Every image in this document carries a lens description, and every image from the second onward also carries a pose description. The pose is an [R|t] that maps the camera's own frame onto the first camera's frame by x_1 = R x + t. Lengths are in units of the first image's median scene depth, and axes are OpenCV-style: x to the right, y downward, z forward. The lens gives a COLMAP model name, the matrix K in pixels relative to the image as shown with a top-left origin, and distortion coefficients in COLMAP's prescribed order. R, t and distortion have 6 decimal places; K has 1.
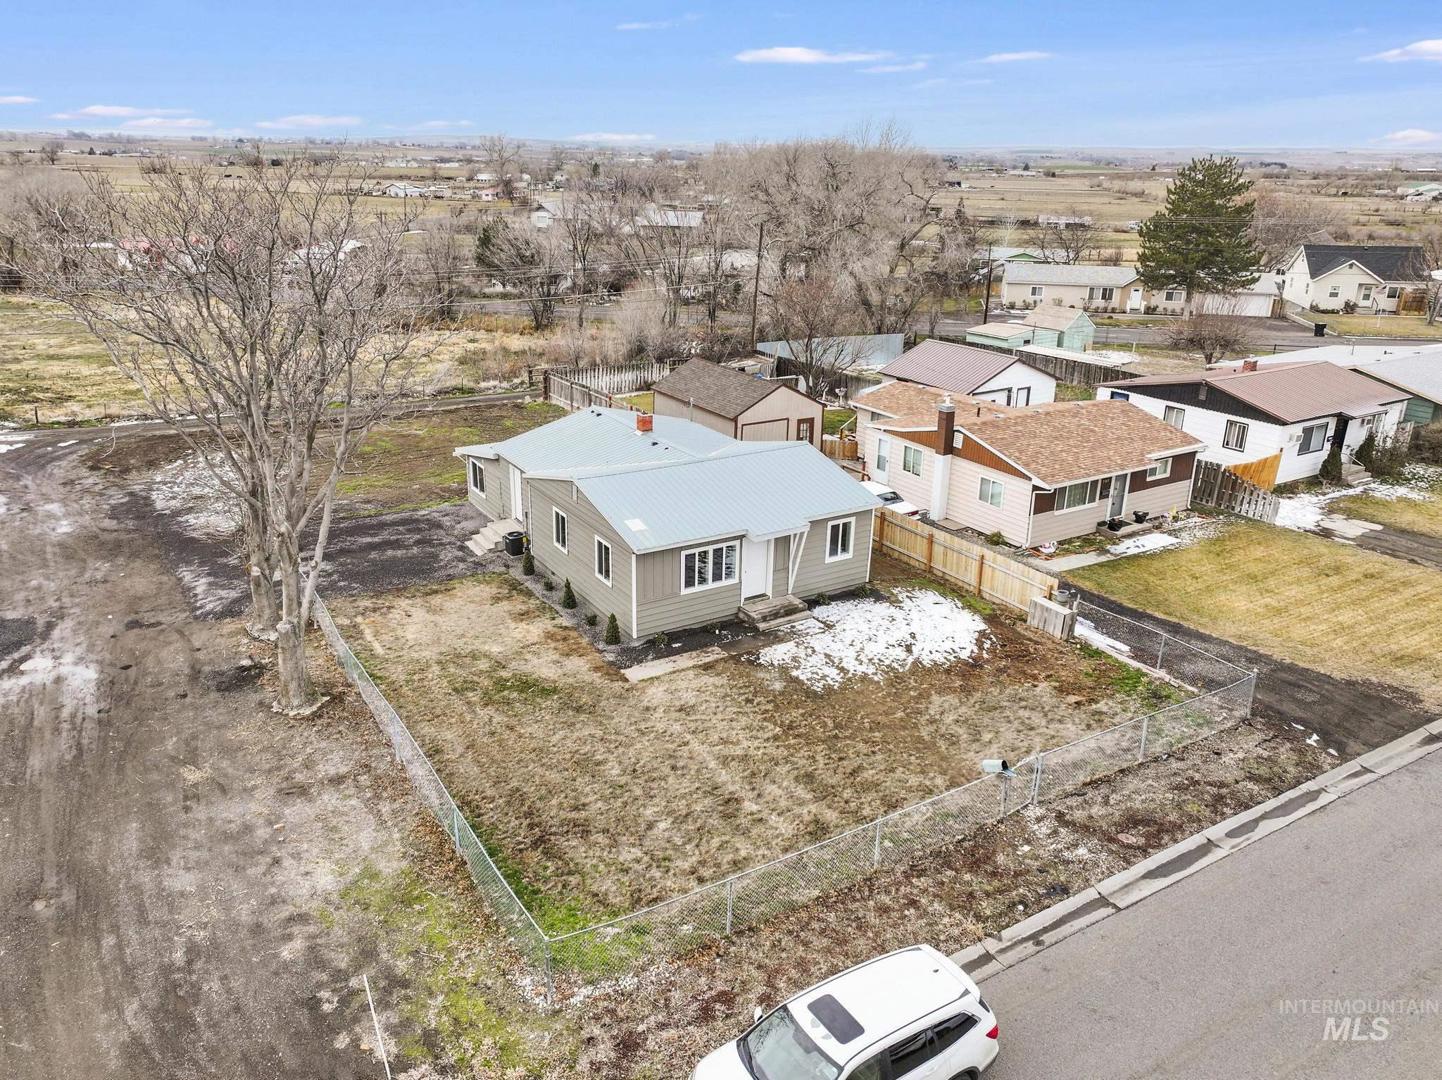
lens RADIAL K [[1039.3, 0, 660.0], [0, 1039.3, 536.4], [0, 0, 1]] dist [0.009863, 0.002259]
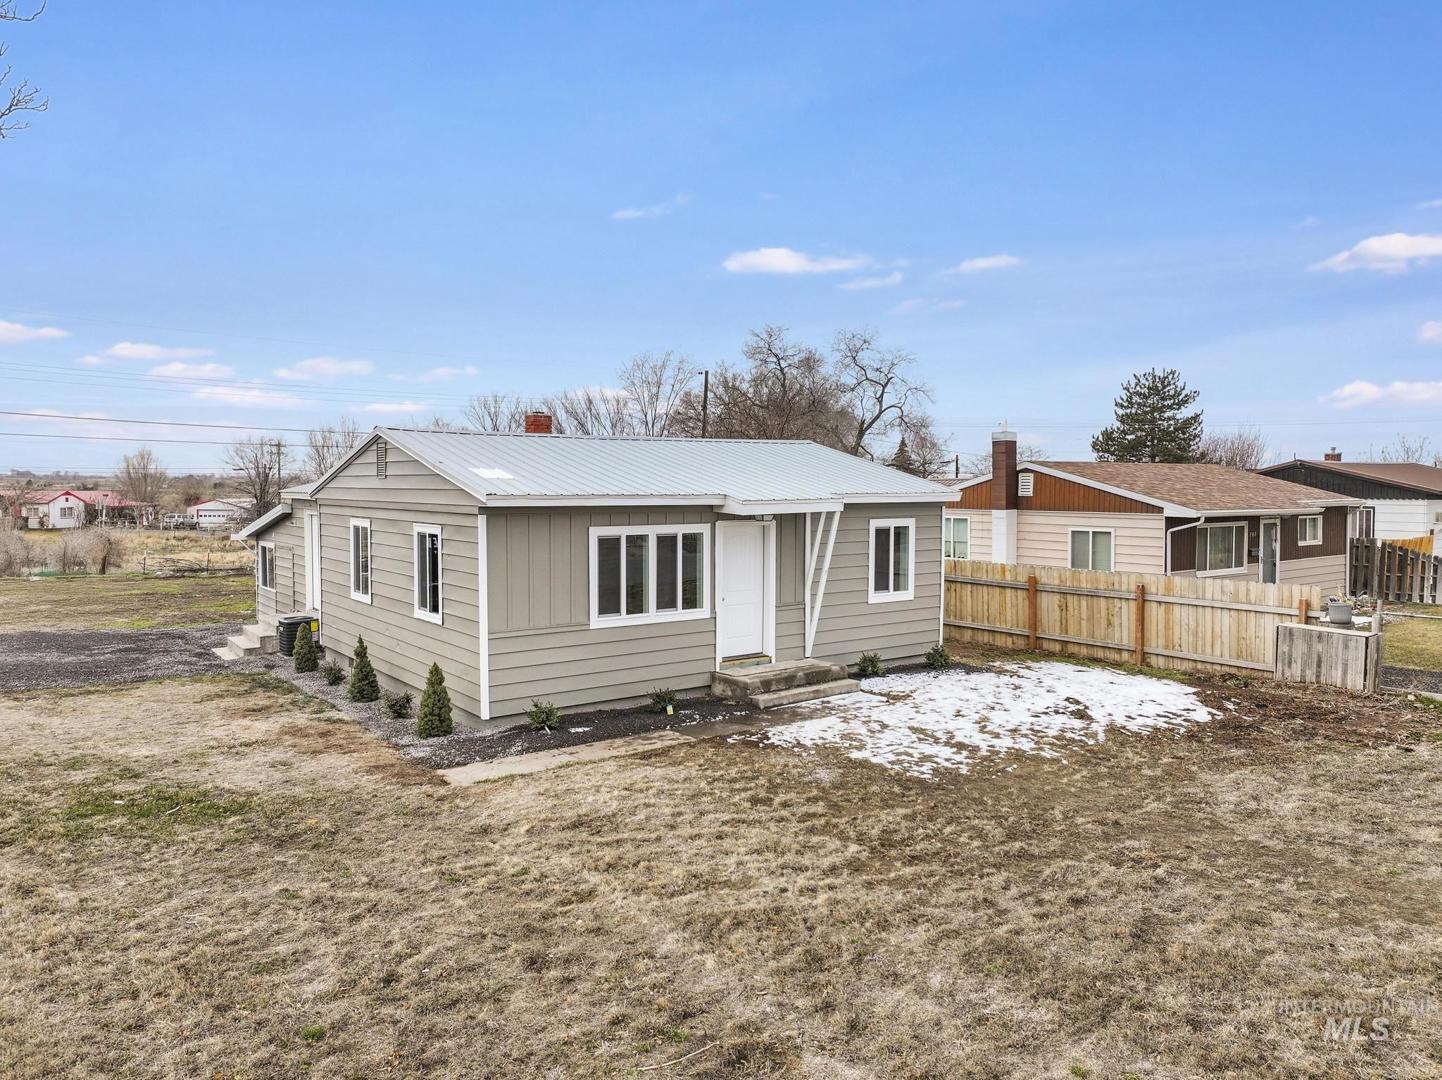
lens RADIAL K [[1016.2, 0, 727.2], [0, 1016.2, 533.6], [0, 0, 1]] dist [0.003881, 0.003325]
pose [[0.992366, -0.012476, 0.122697, 0.026730], [0.048892, 0.953150, -0.298519, 0.160154], [-0.113224, 0.302239, 0.946484, 0.565096]]
